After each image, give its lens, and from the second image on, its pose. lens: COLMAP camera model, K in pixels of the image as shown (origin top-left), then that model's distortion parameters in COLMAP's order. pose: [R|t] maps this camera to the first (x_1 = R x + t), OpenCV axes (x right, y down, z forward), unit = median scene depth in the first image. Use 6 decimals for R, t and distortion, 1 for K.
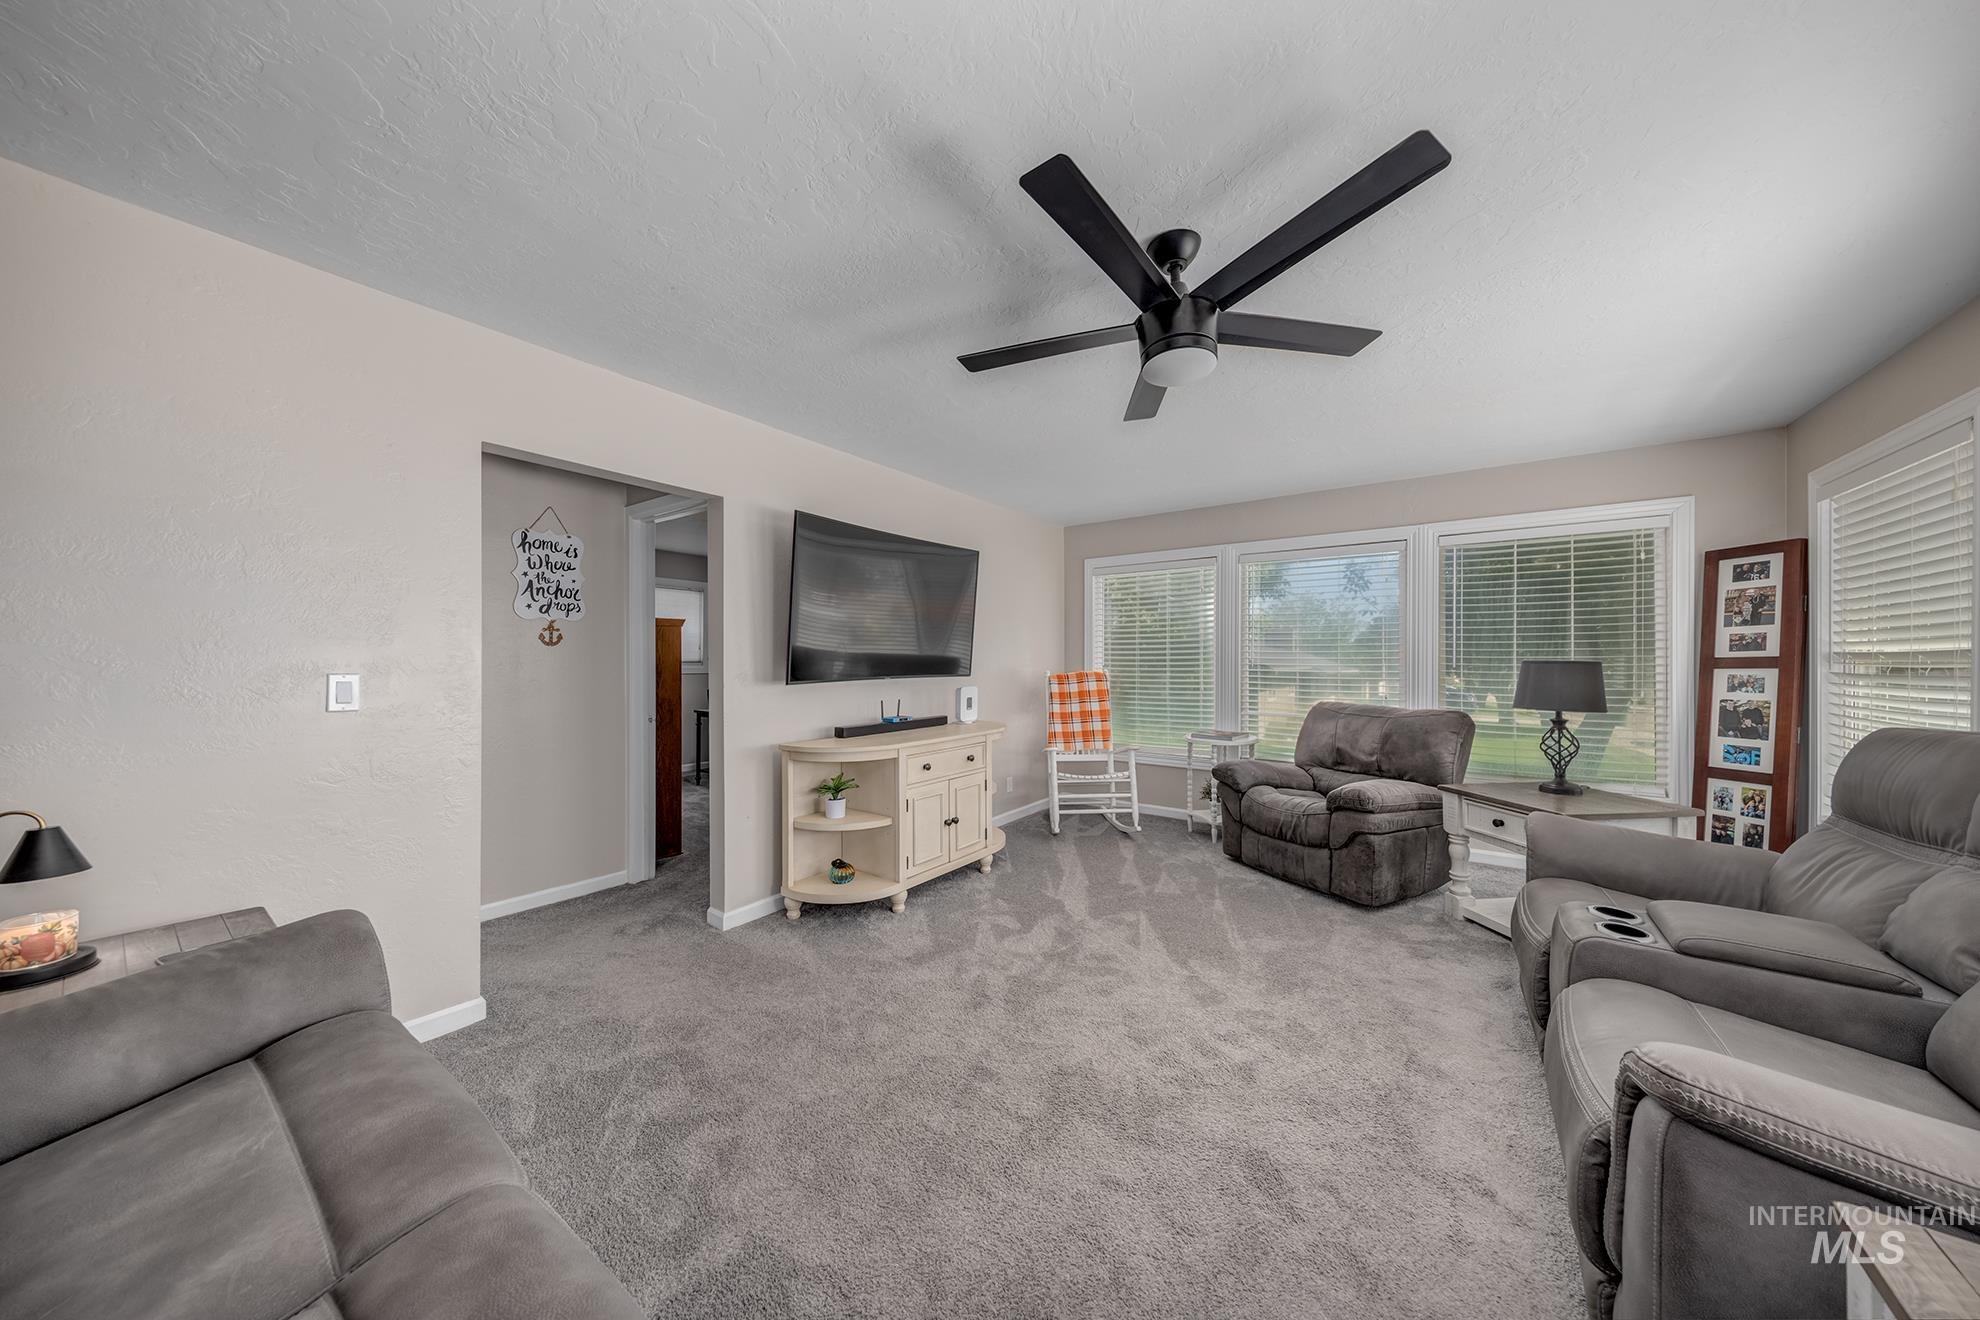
lens RADIAL K [[663.8, 0, 1006.8], [0, 663.8, 656.5], [0, 0, 1]] dist [-0.002441, -0.000519]
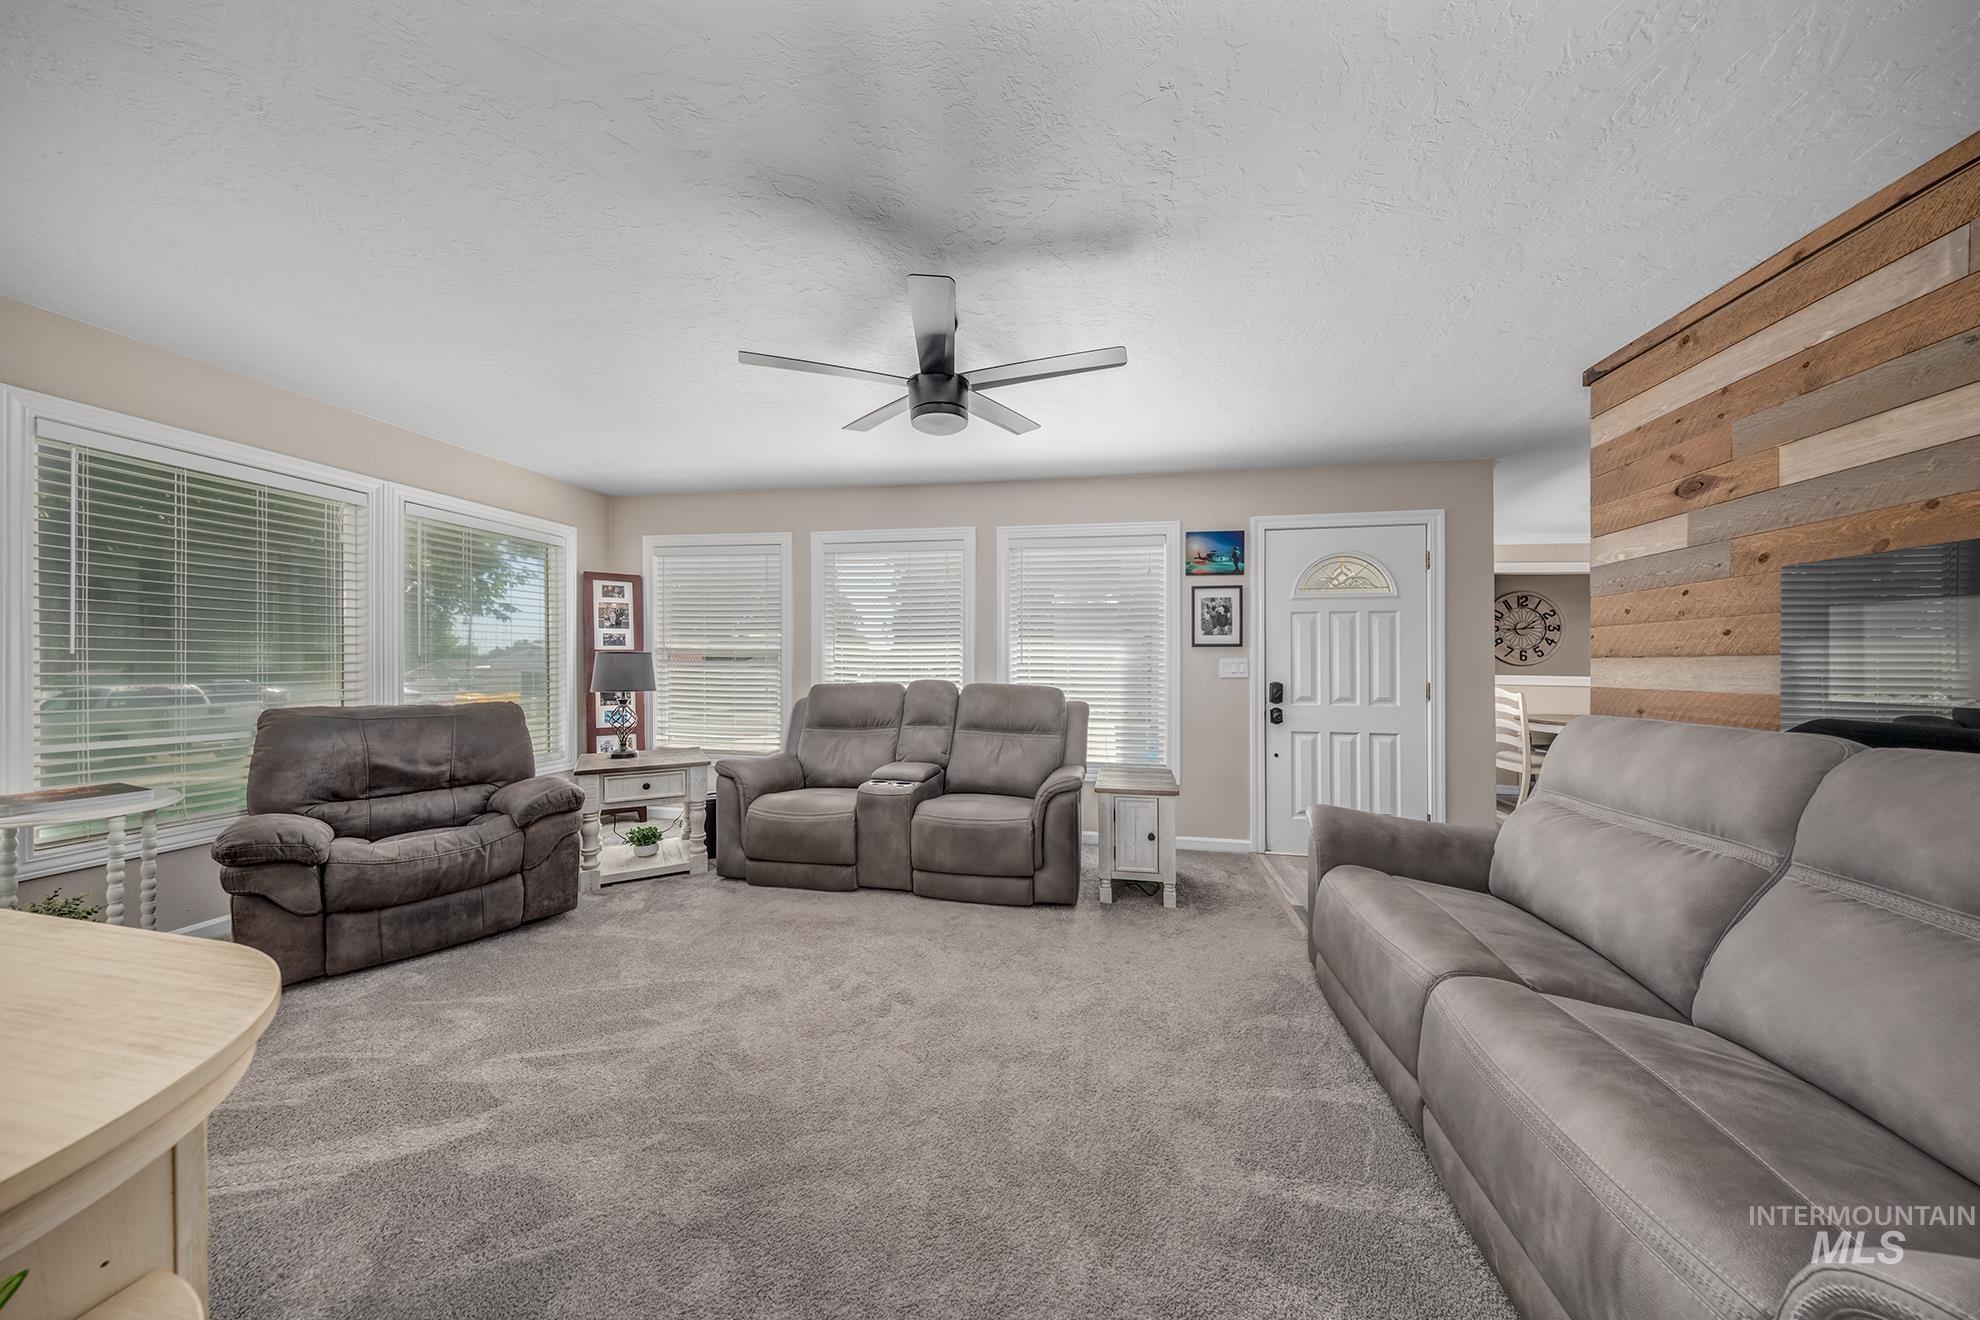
lens RADIAL K [[663.8, 0, 993.1], [0, 663.8, 661.9], [0, 0, 1]] dist [-0.002441, -0.000519]
pose [[-0.455055, -0.005912, 0.890443, -0.374017], [-0.017818, 0.999838, -0.002467, 0.010626], [-0.890285, -0.016988, -0.455087, 0.601608]]
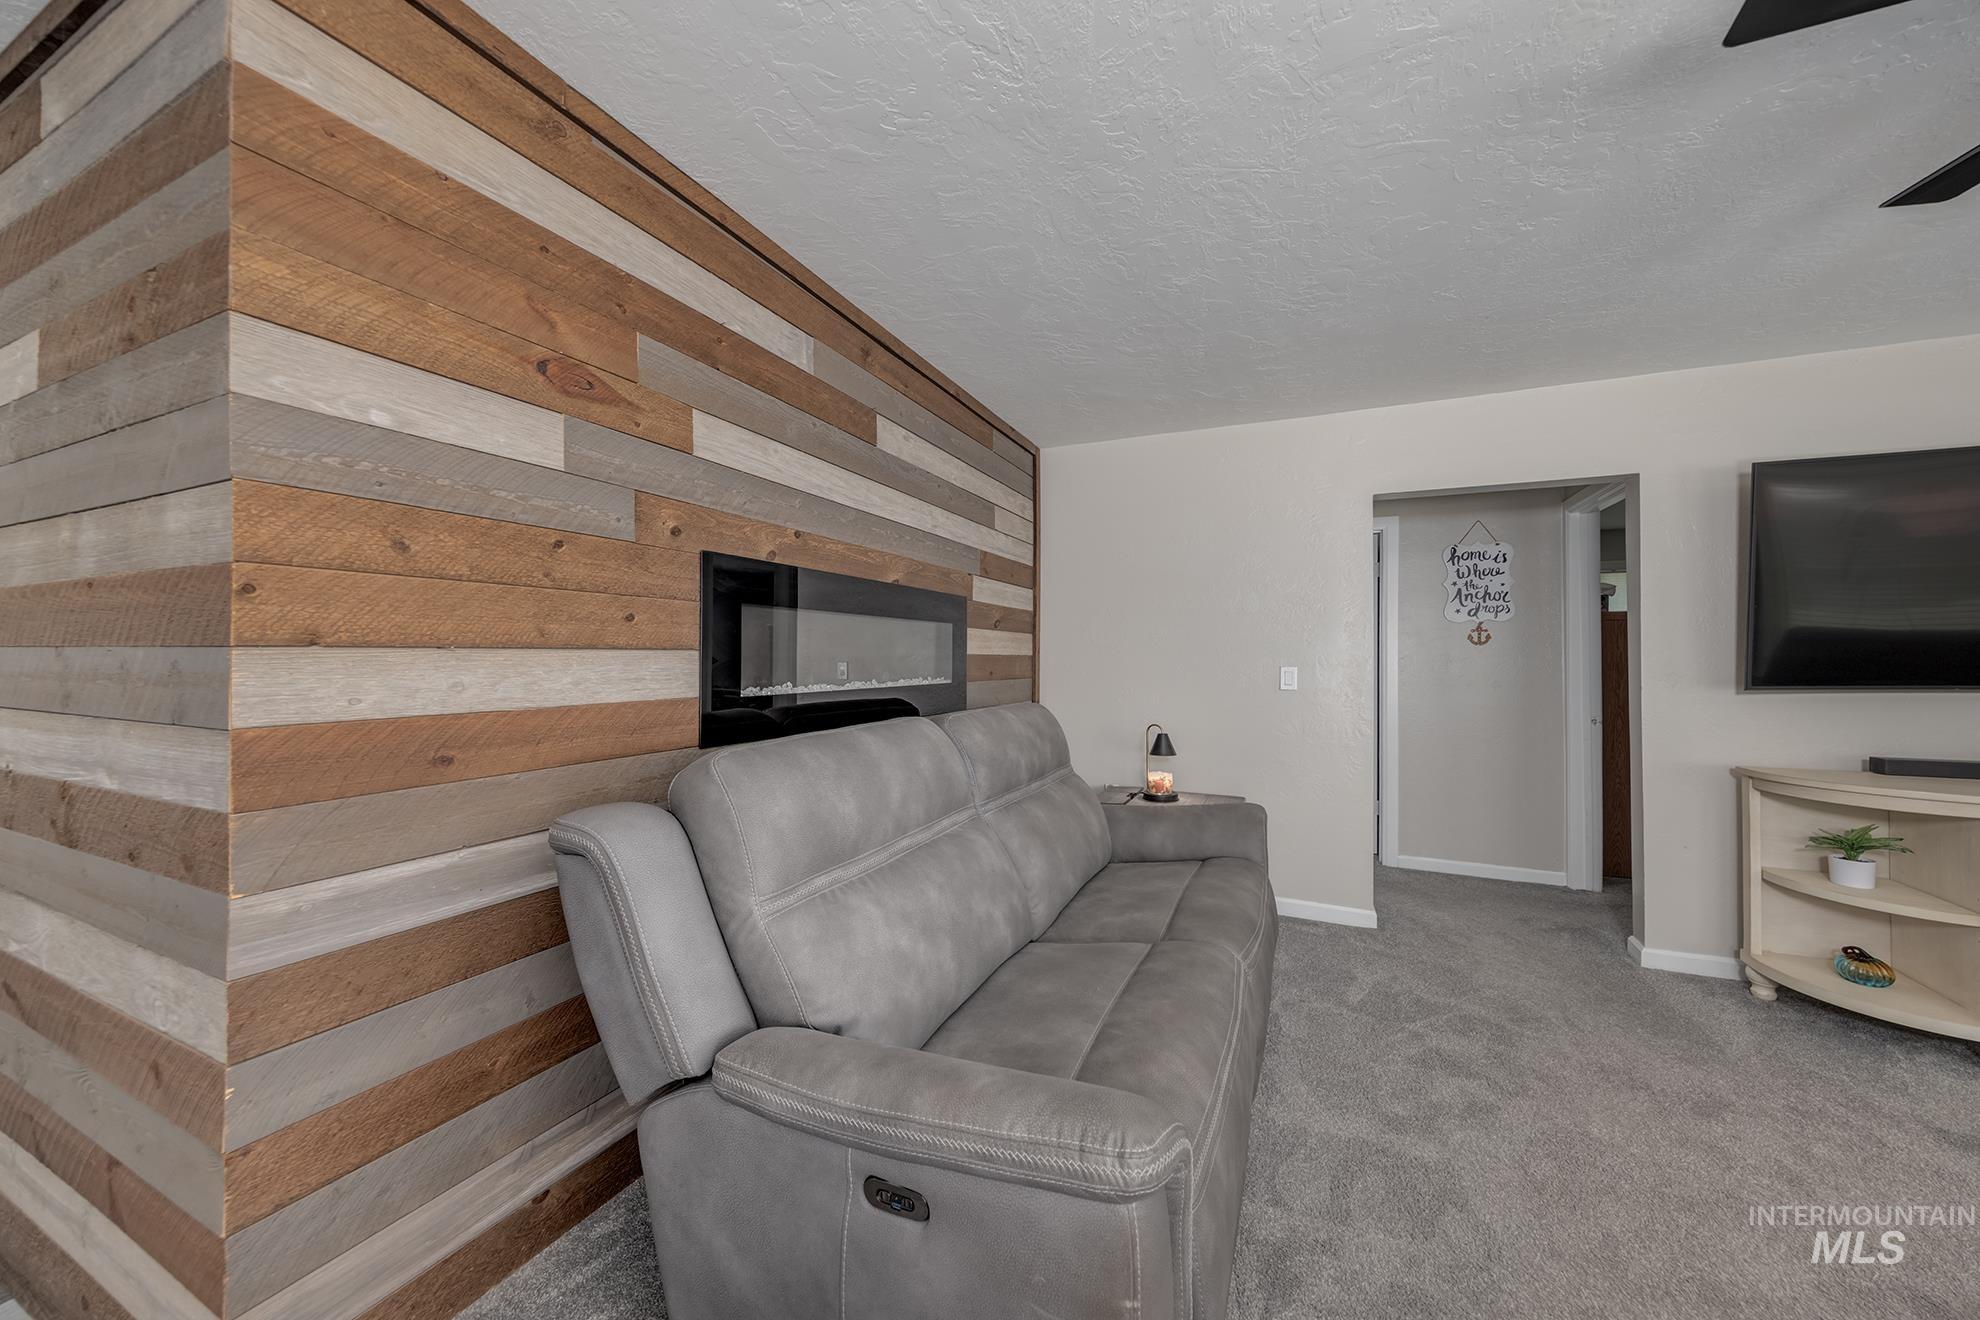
lens RADIAL K [[663.8, 0, 1057.3], [0, 663.8, 650.8], [0, 0, 1]] dist [-0.002441, -0.000519]
pose [[0.274038, -0.008864, -0.961678, 0.219960], [0.003741, 0.999960, -0.008151, -0.000329], [0.961711, -0.001364, 0.274061, 0.016153]]
